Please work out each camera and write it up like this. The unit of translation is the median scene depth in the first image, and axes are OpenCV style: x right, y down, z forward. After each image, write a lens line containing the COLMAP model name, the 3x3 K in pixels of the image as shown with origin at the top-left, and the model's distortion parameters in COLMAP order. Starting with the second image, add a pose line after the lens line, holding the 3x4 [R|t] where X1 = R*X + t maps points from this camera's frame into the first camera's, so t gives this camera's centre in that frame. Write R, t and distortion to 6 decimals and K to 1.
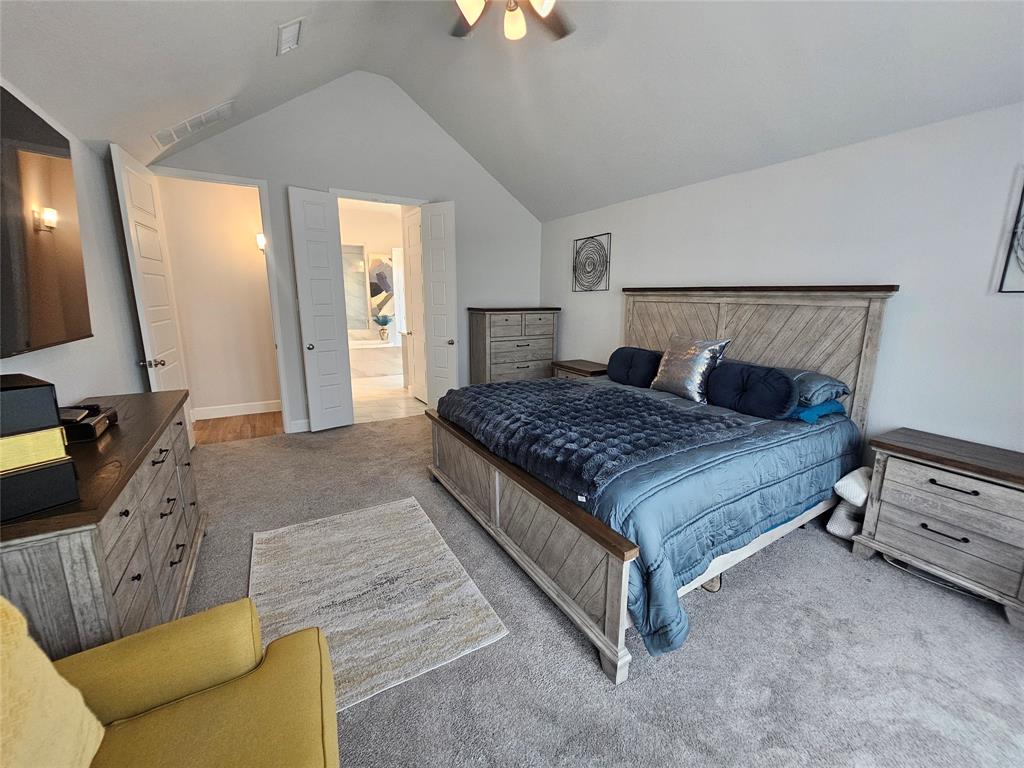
lens RADIAL K [[420.4, 0, 519.5], [0, 420.4, 387.7], [0, 0, 1]] dist [-0.001623, 0.001174]
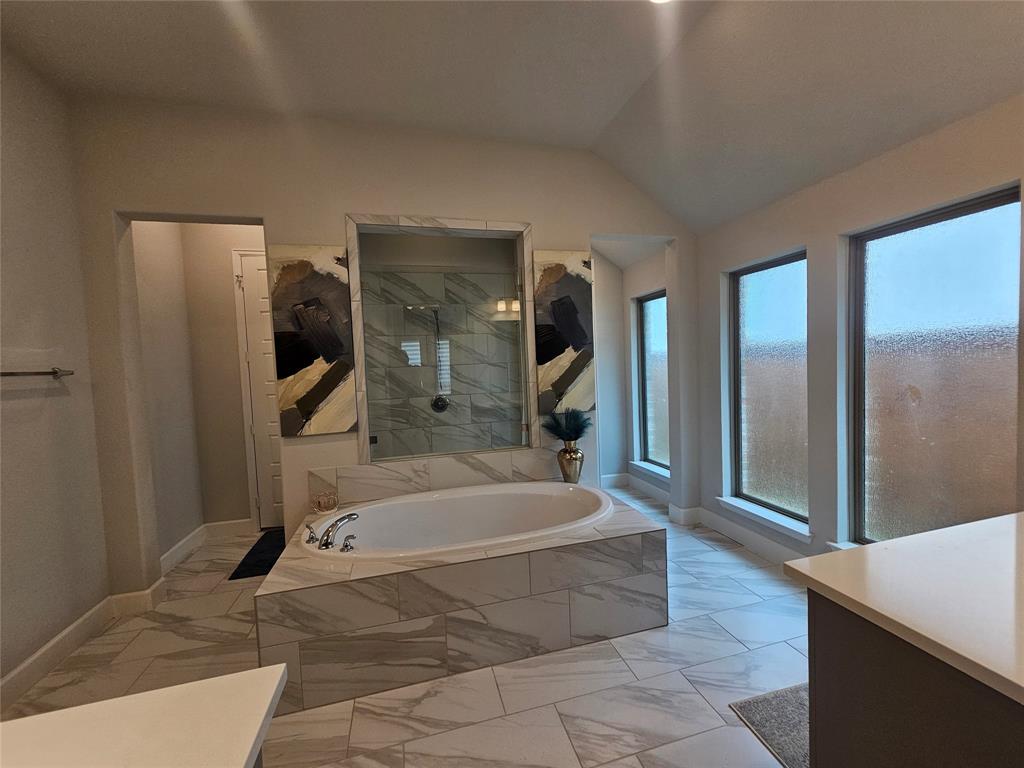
lens RADIAL K [[420.4, 0, 519.7], [0, 420.4, 378.7], [0, 0, 1]] dist [-0.001623, 0.001174]
pose [[0.964399, -0.036797, -0.261880, -0.269172], [-0.005361, 0.987348, -0.158475, -0.142127], [0.264398, 0.154237, 0.952000, 0.638413]]
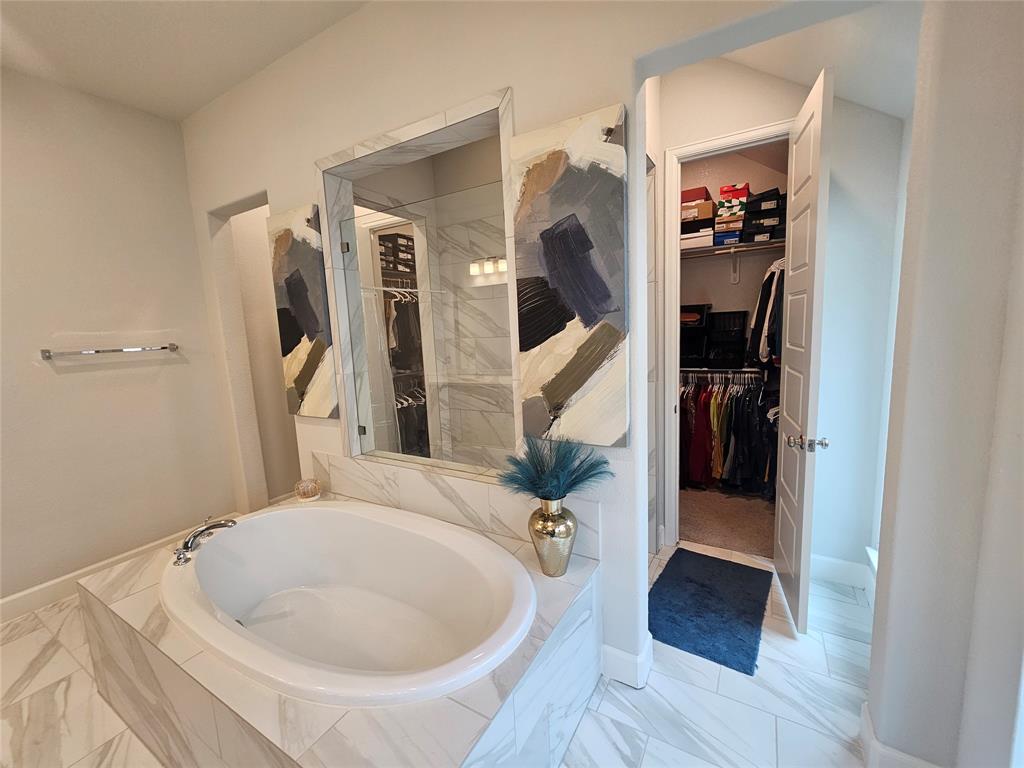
lens RADIAL K [[420.4, 0, 516.2], [0, 420.4, 381.4], [0, 0, 1]] dist [-0.001623, 0.001174]
pose [[0.489147, 0.085126, -0.868037, -0.168232], [-0.127745, 0.991486, 0.025247, -0.202278], [0.862795, 0.098538, 0.495857, 0.885750]]
